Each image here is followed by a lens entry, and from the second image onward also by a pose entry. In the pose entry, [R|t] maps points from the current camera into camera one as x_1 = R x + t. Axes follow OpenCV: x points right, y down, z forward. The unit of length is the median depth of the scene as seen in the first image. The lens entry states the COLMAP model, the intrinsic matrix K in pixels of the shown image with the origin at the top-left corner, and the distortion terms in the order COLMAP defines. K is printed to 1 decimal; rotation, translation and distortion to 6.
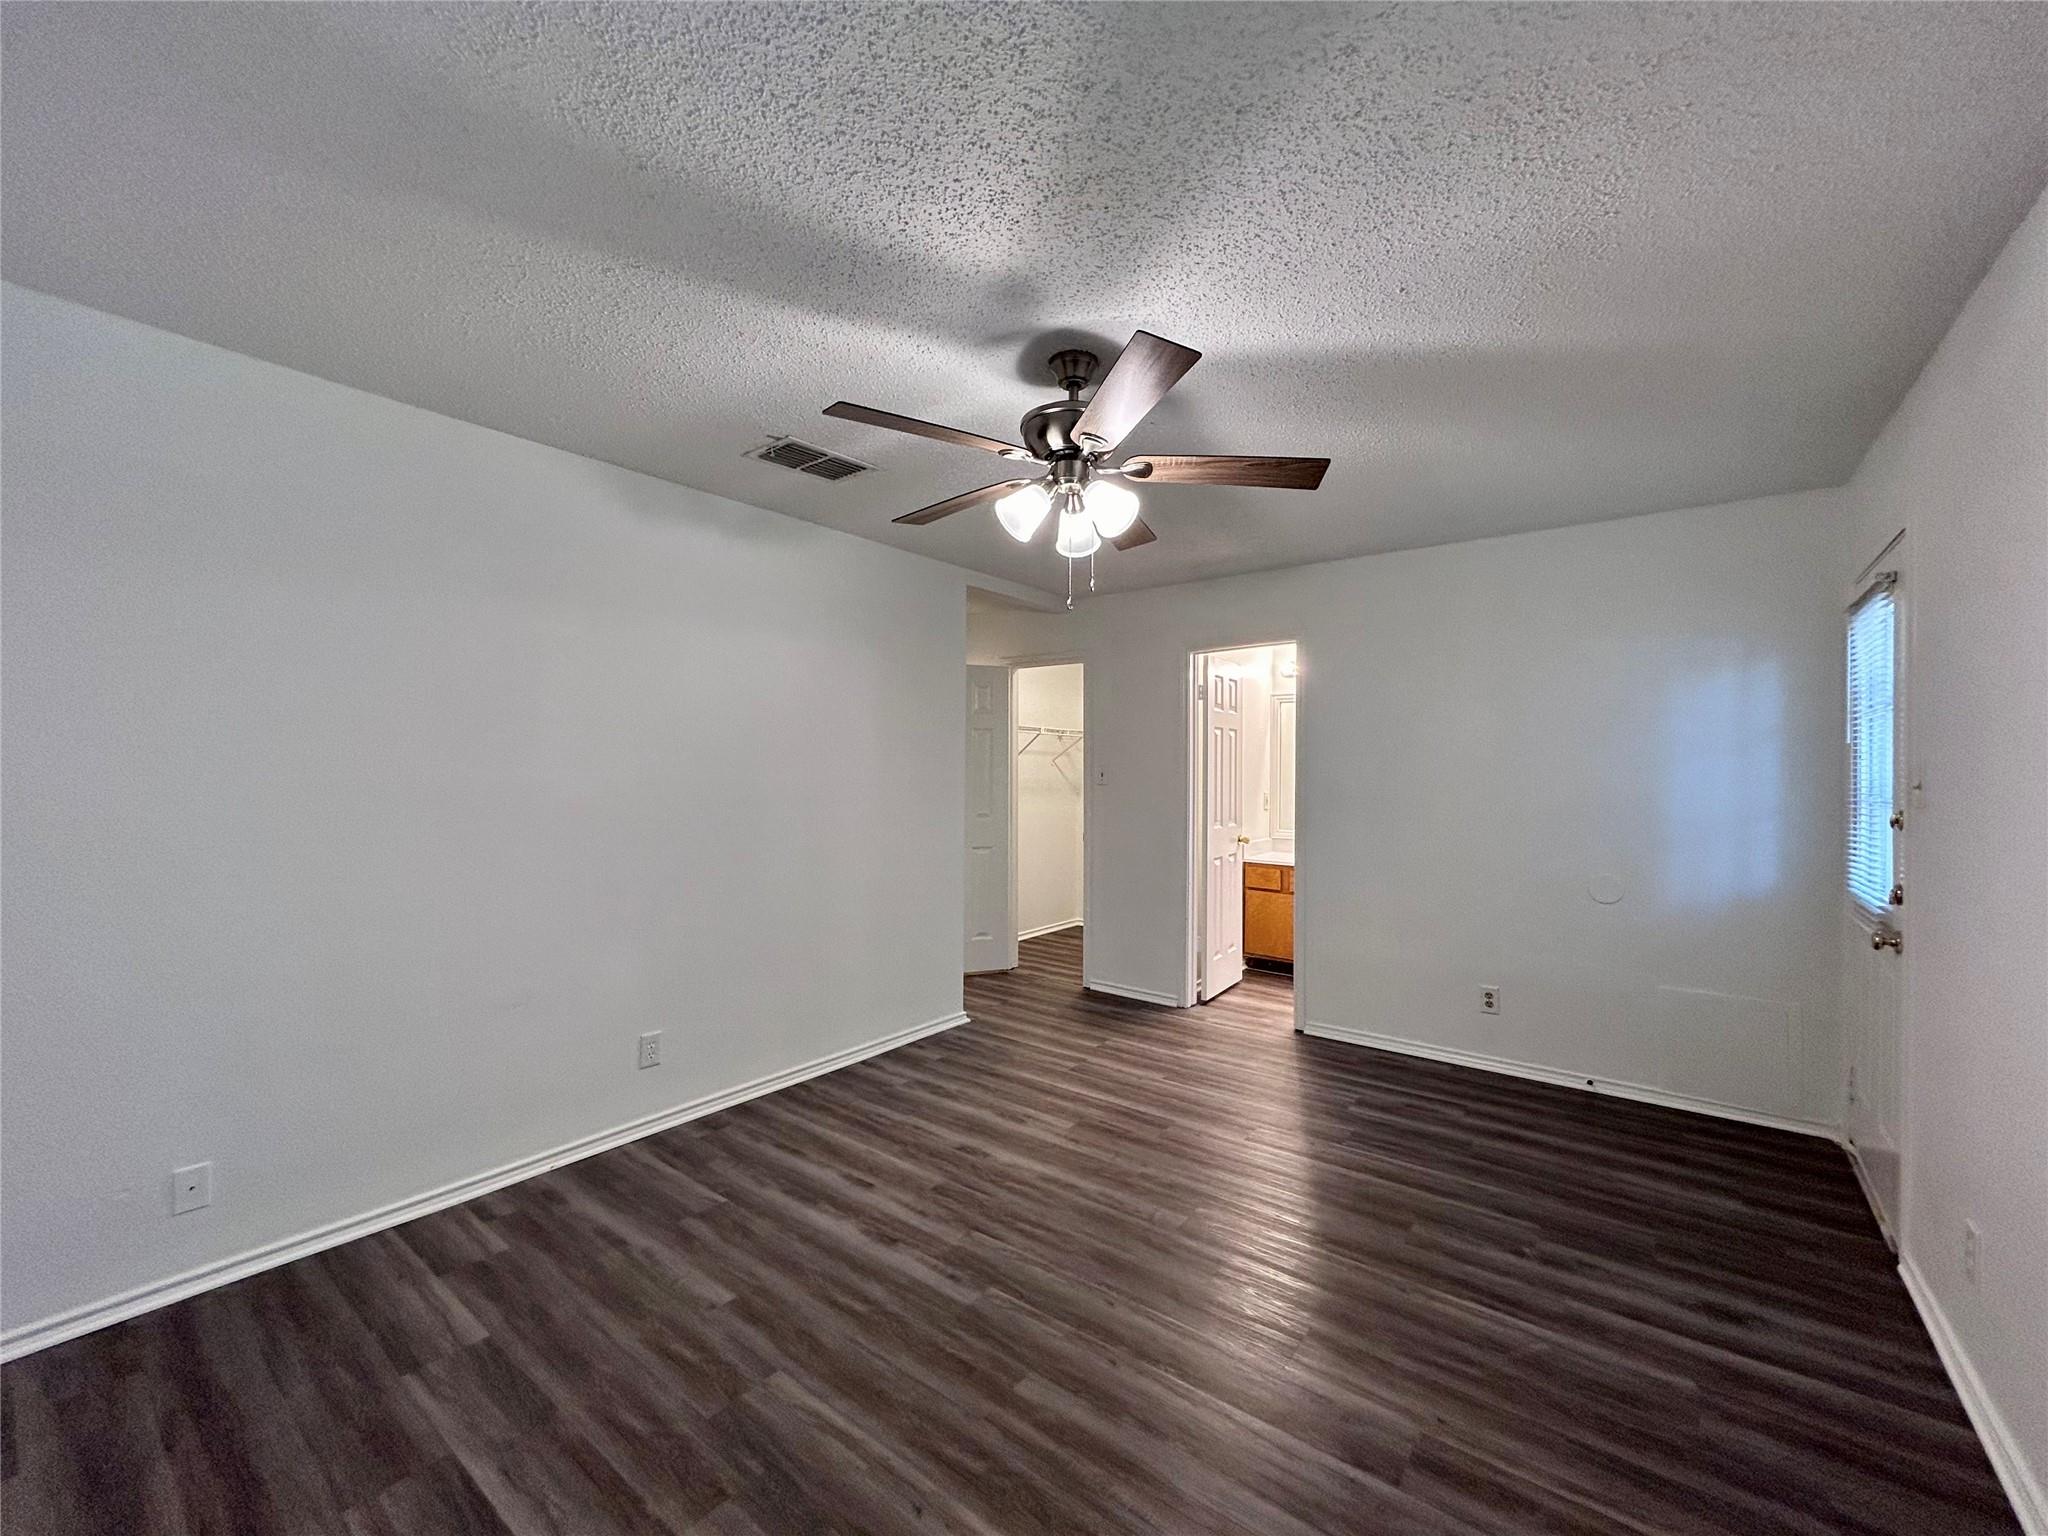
lens RADIAL K [[829.9, 0, 1025.3], [0, 829.9, 772.1], [0, 0, 1]] dist [-0.000264, -0.000820]
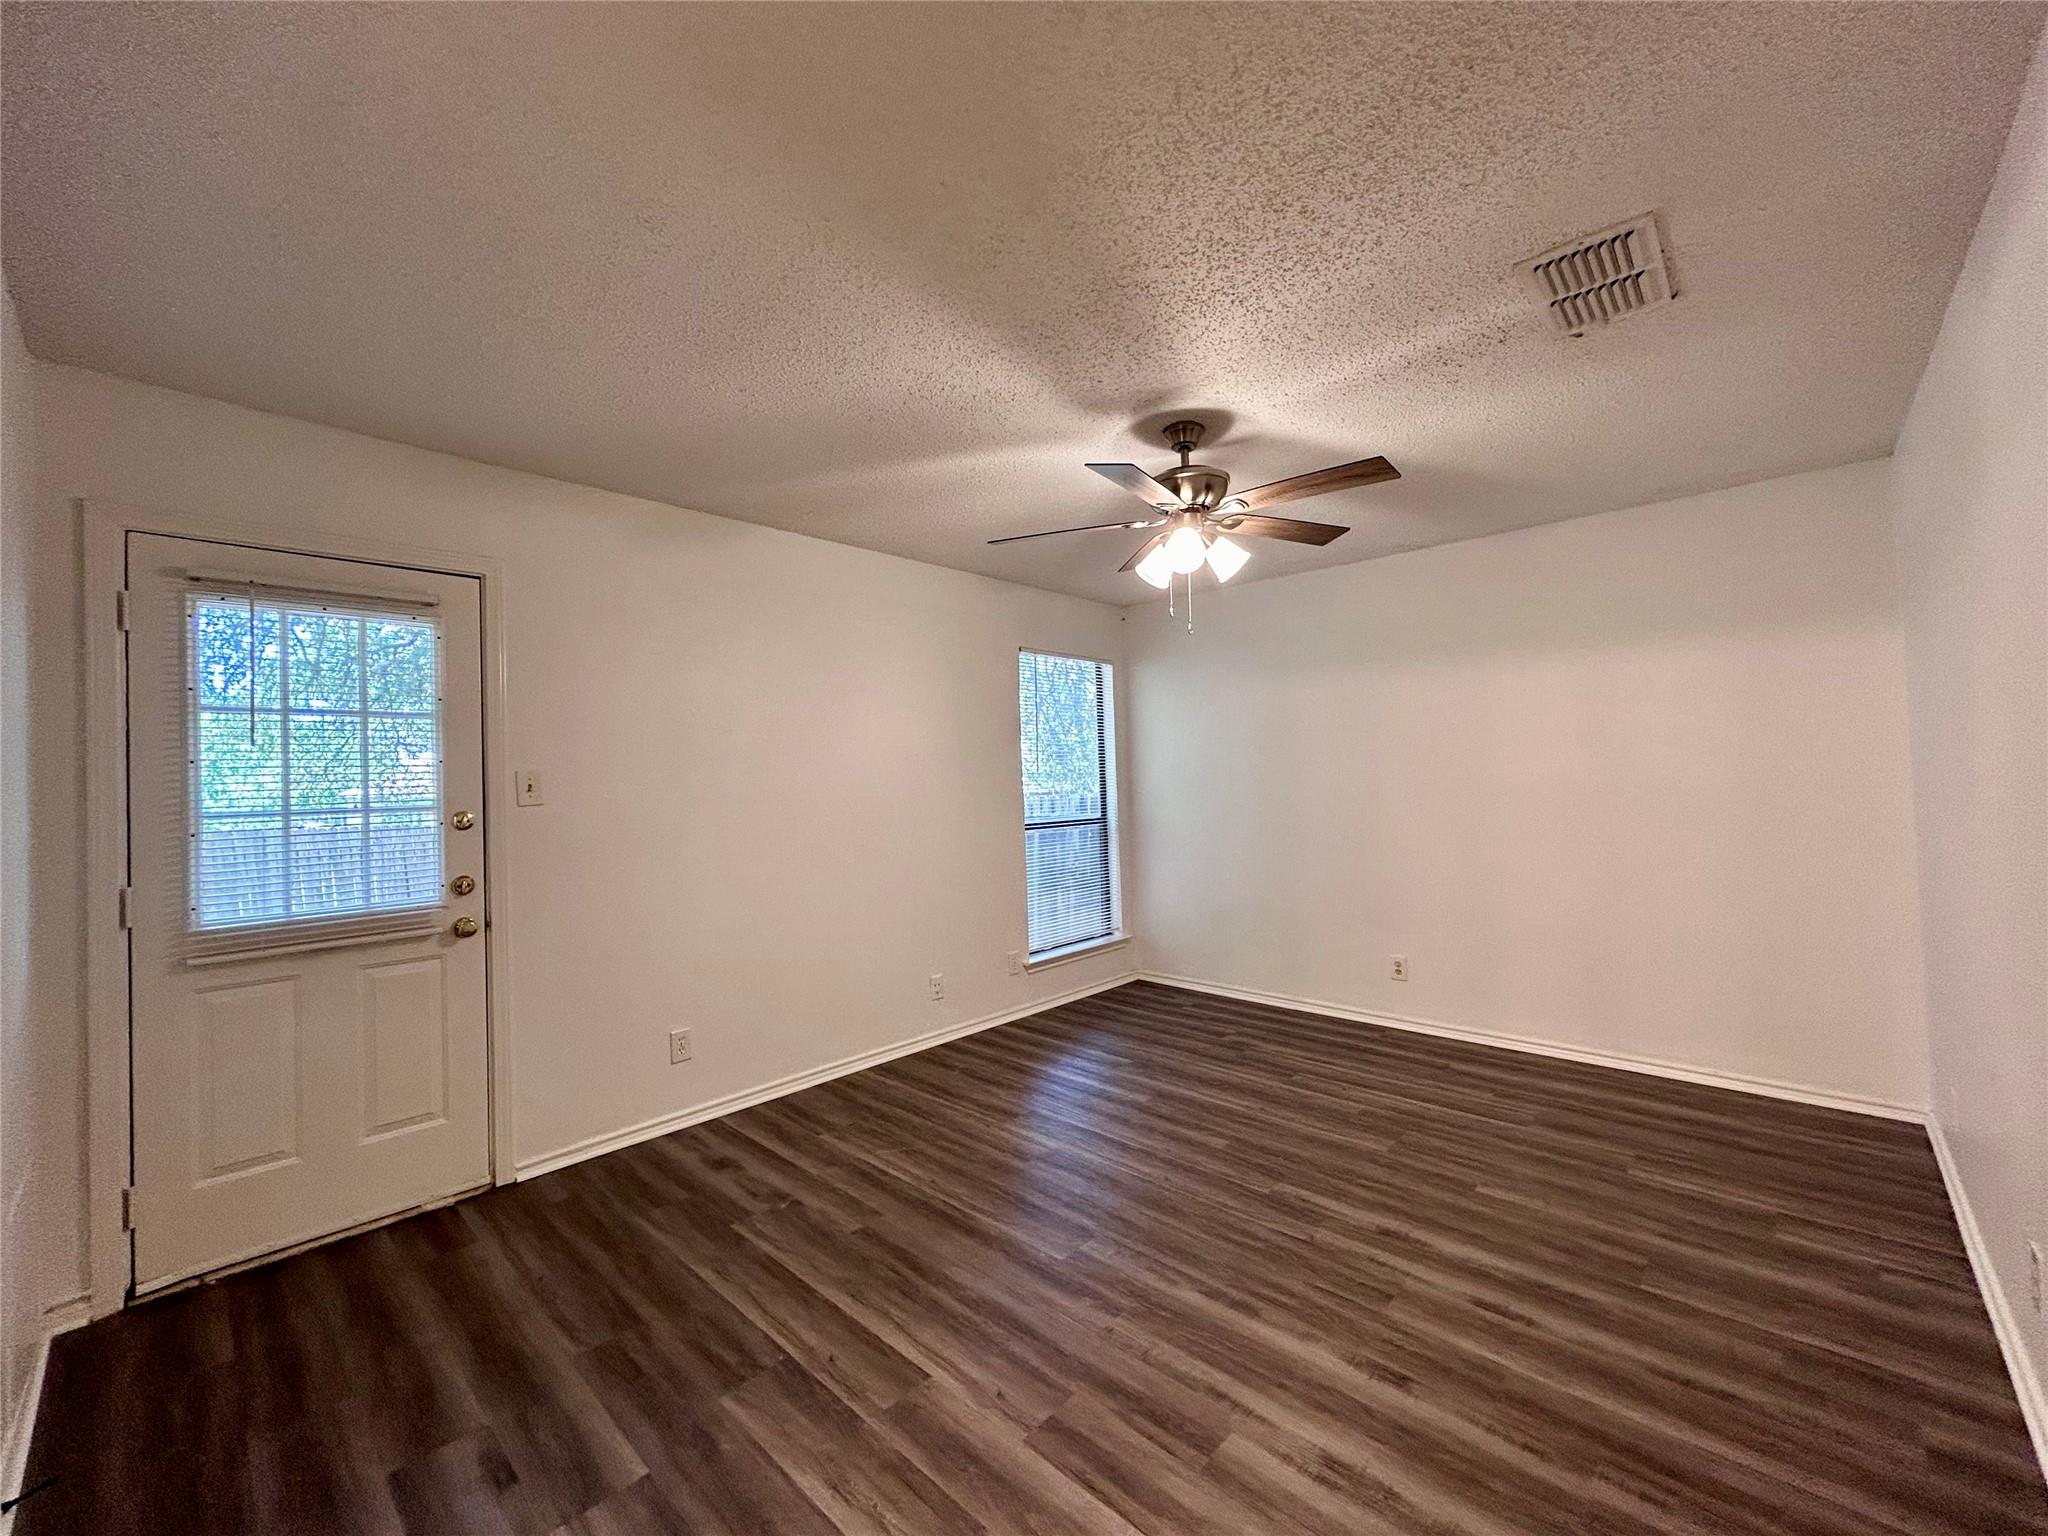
lens RADIAL K [[829.9, 0, 1033.4], [0, 829.9, 766.6], [0, 0, 1]] dist [-0.000264, -0.000820]
pose [[-0.995988, 0.016451, 0.087962, 0.153652], [0.015581, 0.999823, -0.010565, 0.008146], [-0.088120, -0.009153, -0.996068, 1.899925]]
